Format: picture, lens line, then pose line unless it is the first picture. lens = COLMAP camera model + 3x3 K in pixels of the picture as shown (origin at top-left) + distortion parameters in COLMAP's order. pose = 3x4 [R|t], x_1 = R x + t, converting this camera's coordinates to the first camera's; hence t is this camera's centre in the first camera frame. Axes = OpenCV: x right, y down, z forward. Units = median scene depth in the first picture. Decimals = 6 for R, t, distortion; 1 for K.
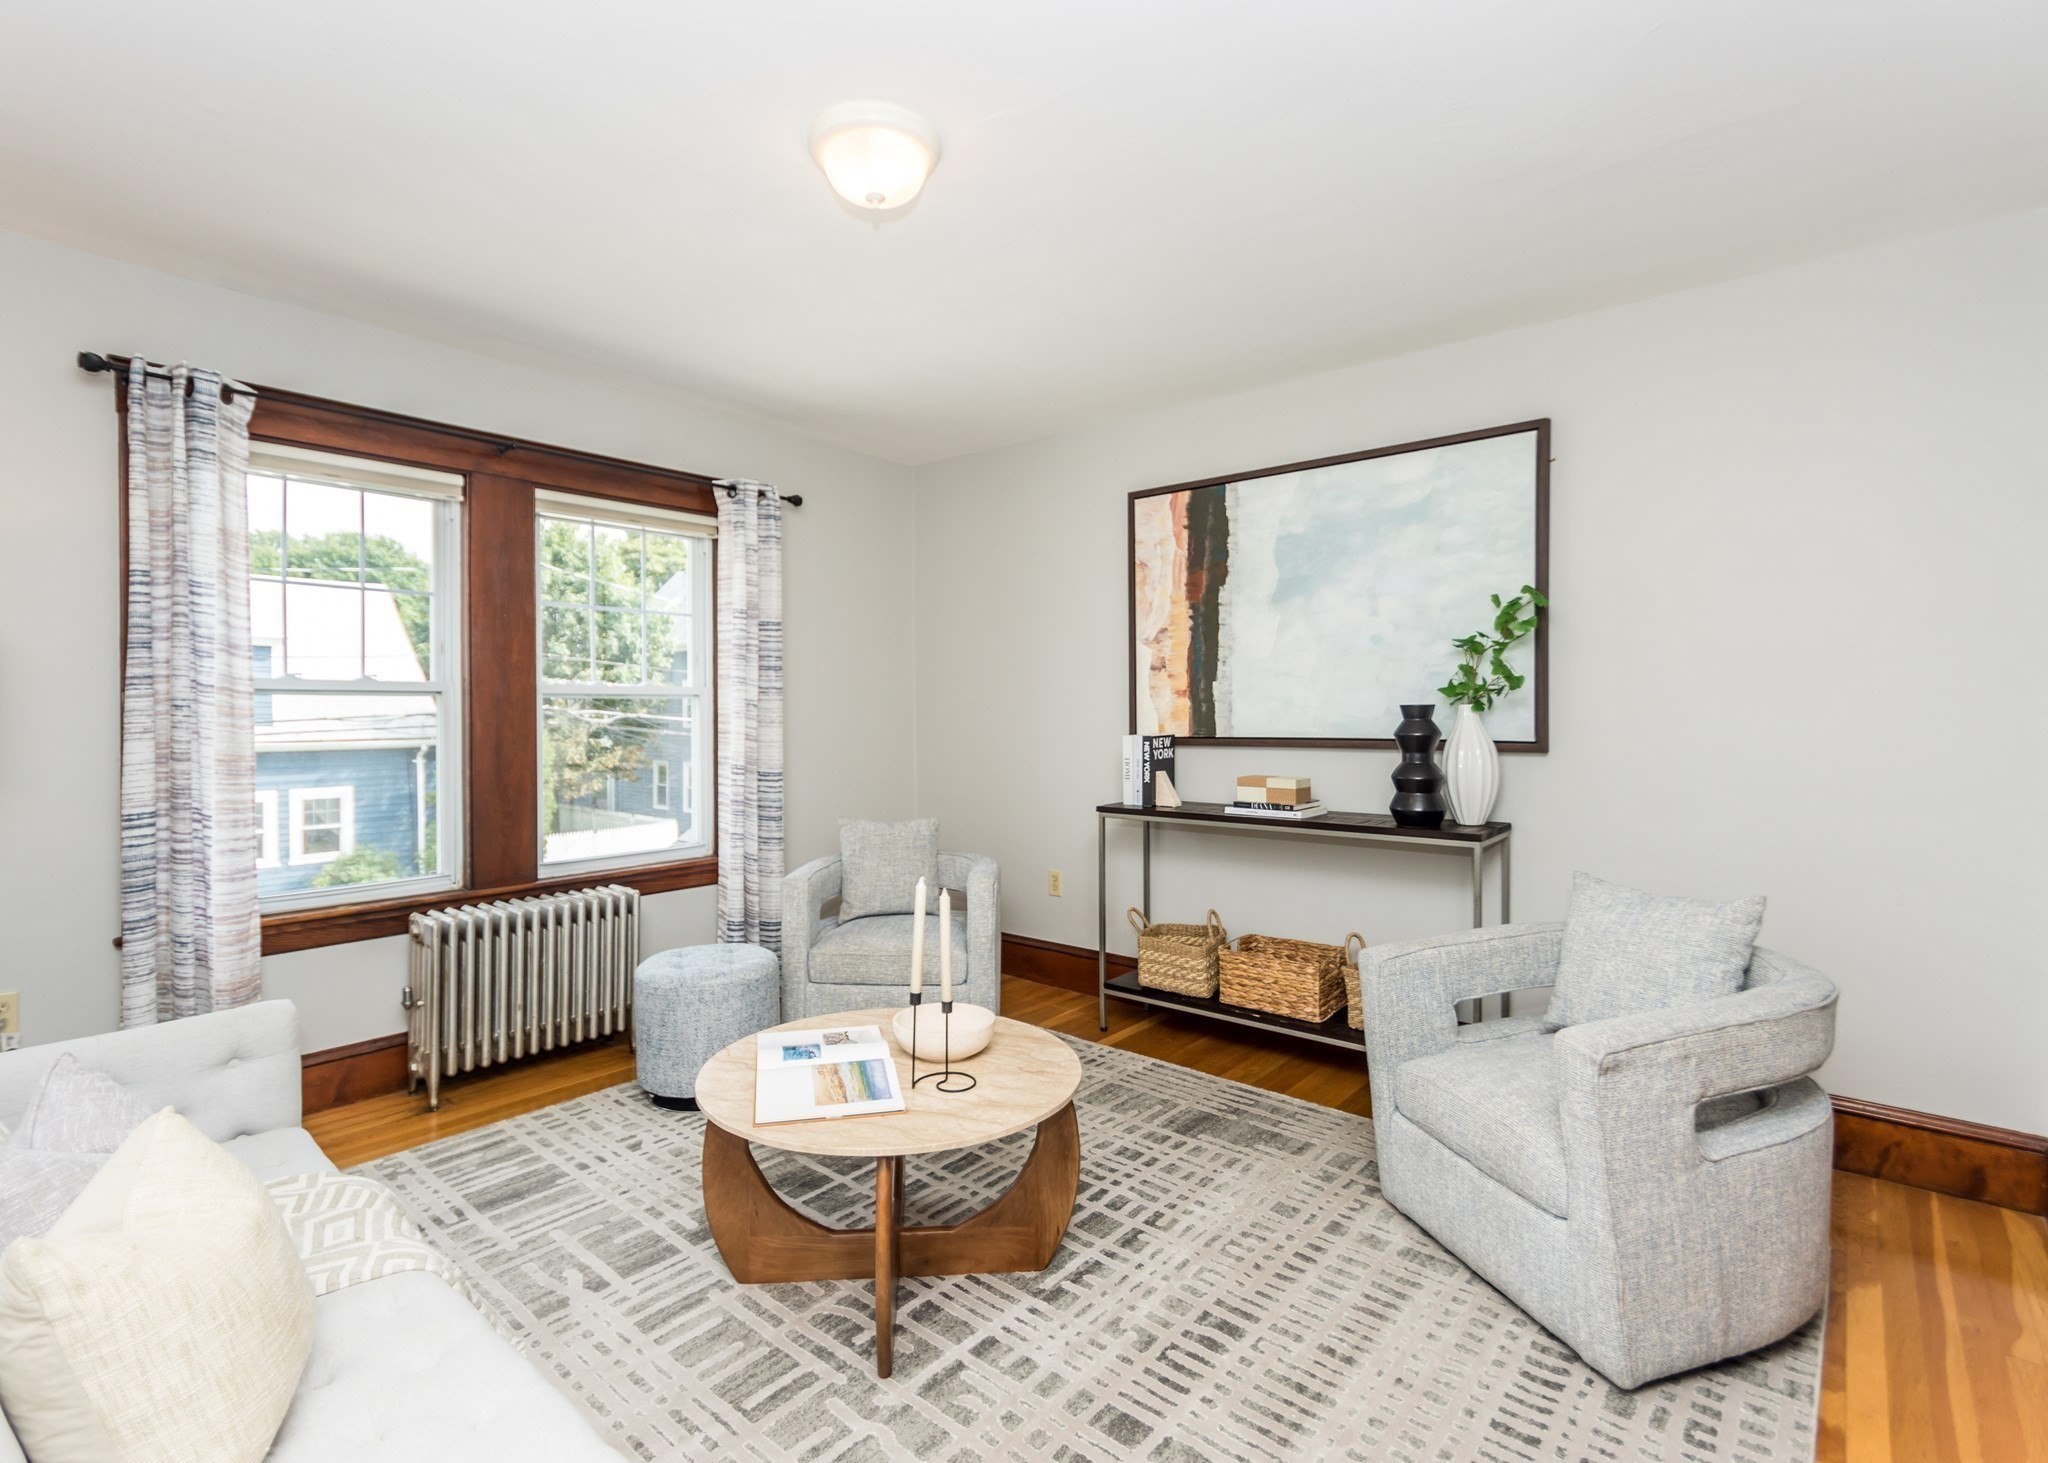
lens RADIAL K [[983.4, 0, 983.7], [0, 983.4, 731.9], [0, 0, 1]] dist [-0.001826, -0.000311]
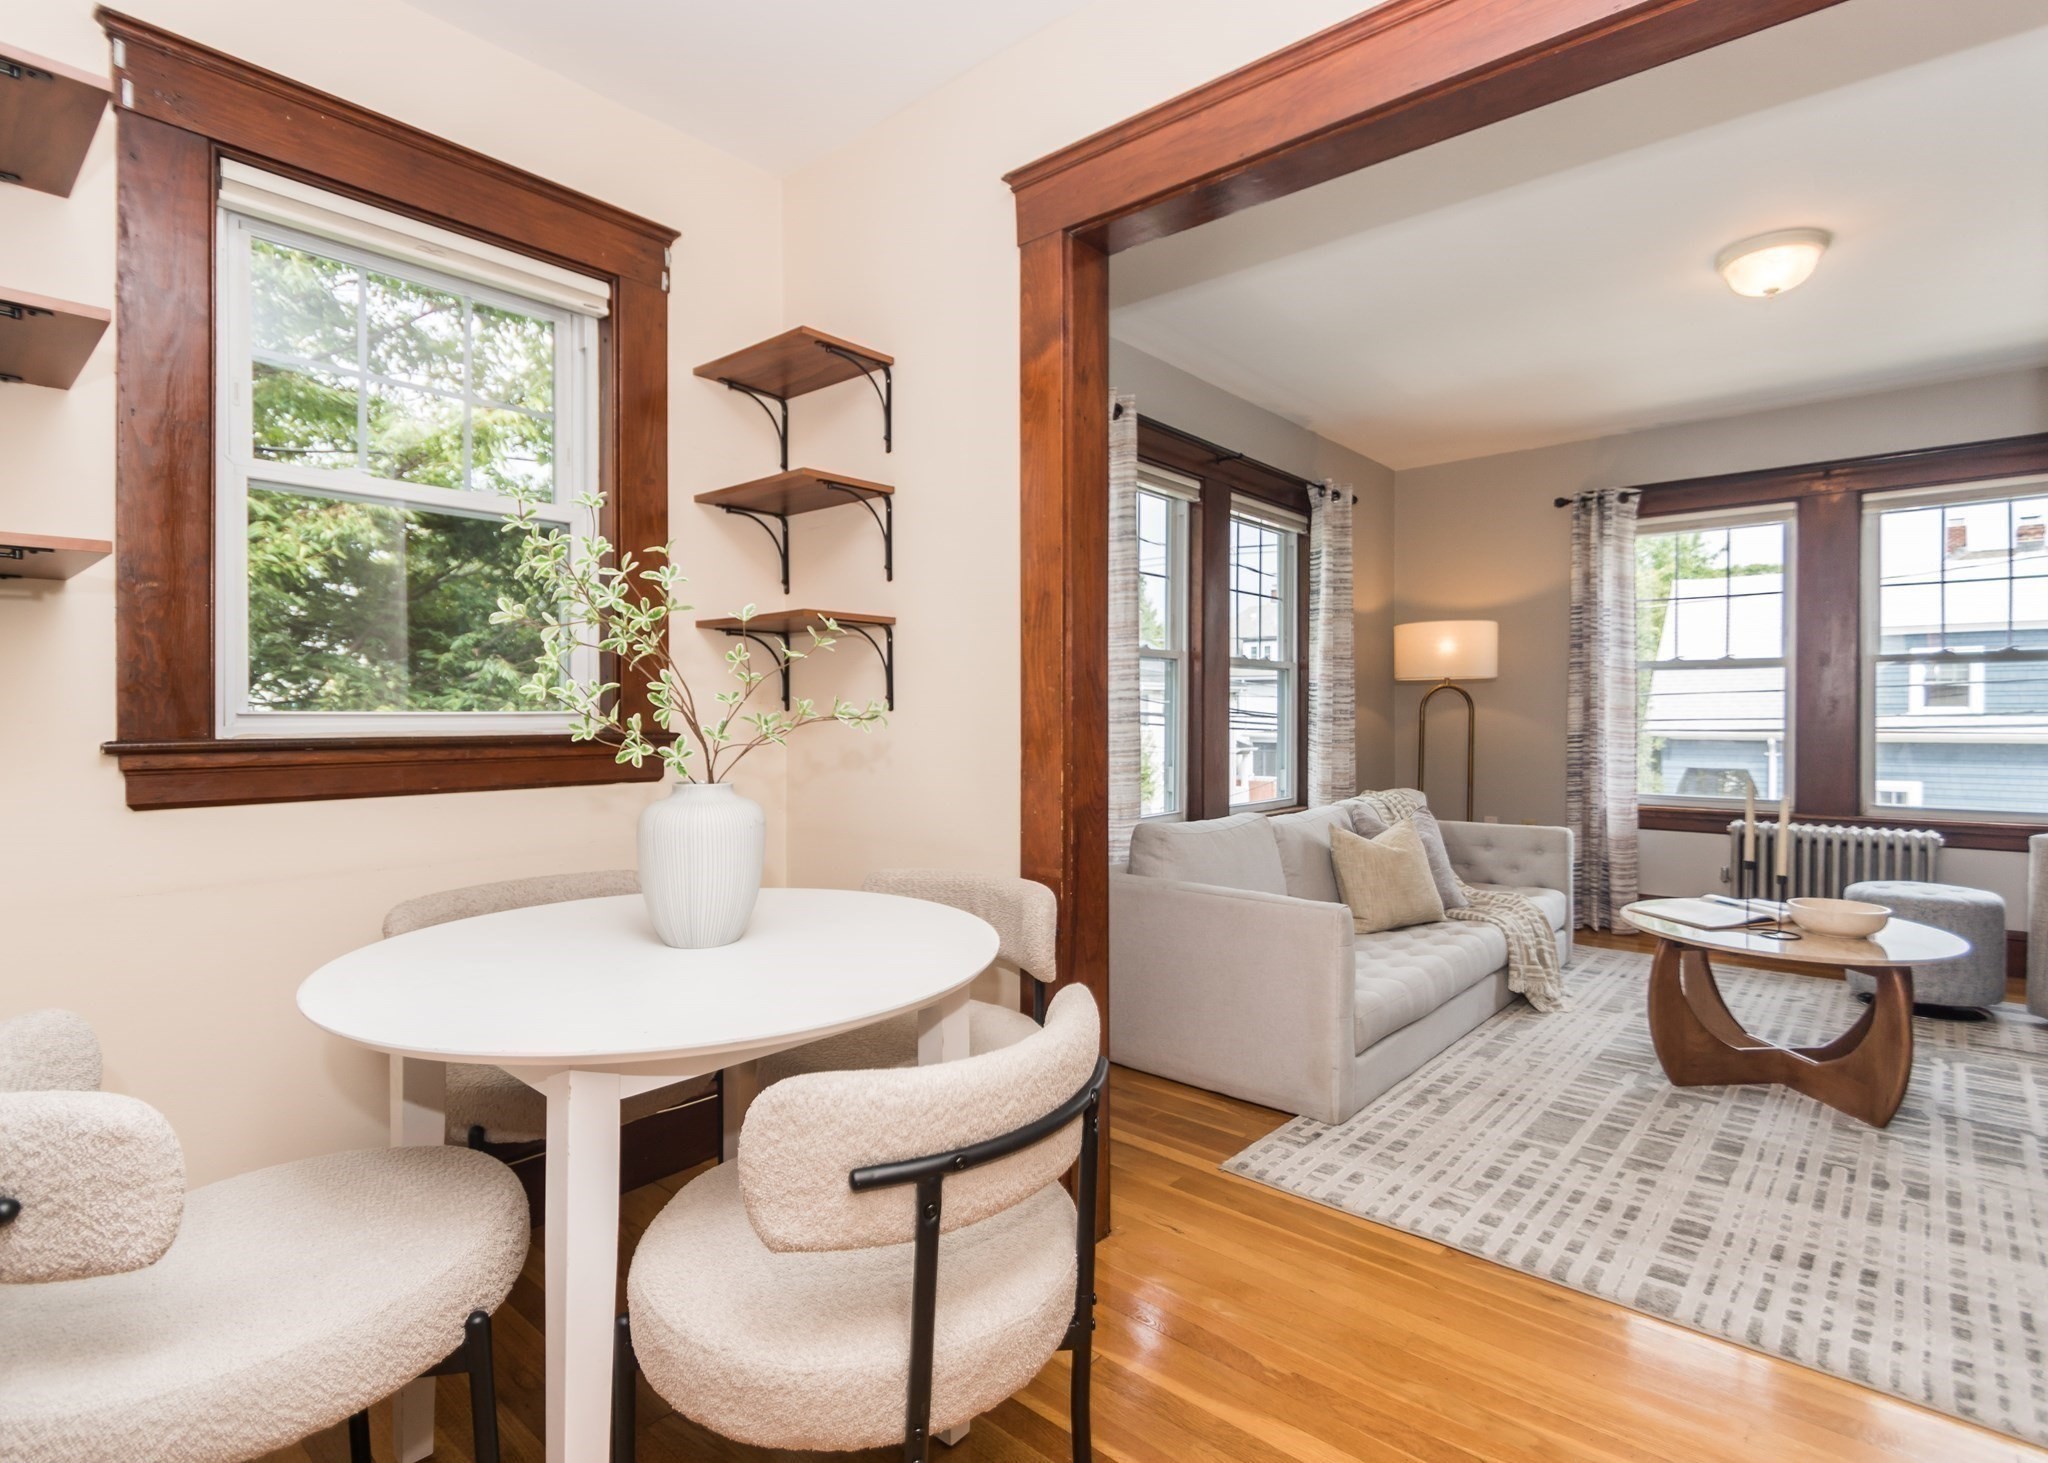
lens RADIAL K [[1011.1, 0, 1068.0], [0, 1011.1, 691.1], [0, 0, 1]] dist [0.000714, -0.000152]
pose [[0.035419, -0.007932, -0.999341, 1.048347], [-0.011173, 0.999903, -0.008333, 0.024585], [0.999310, 0.011460, 0.035327, -0.040758]]
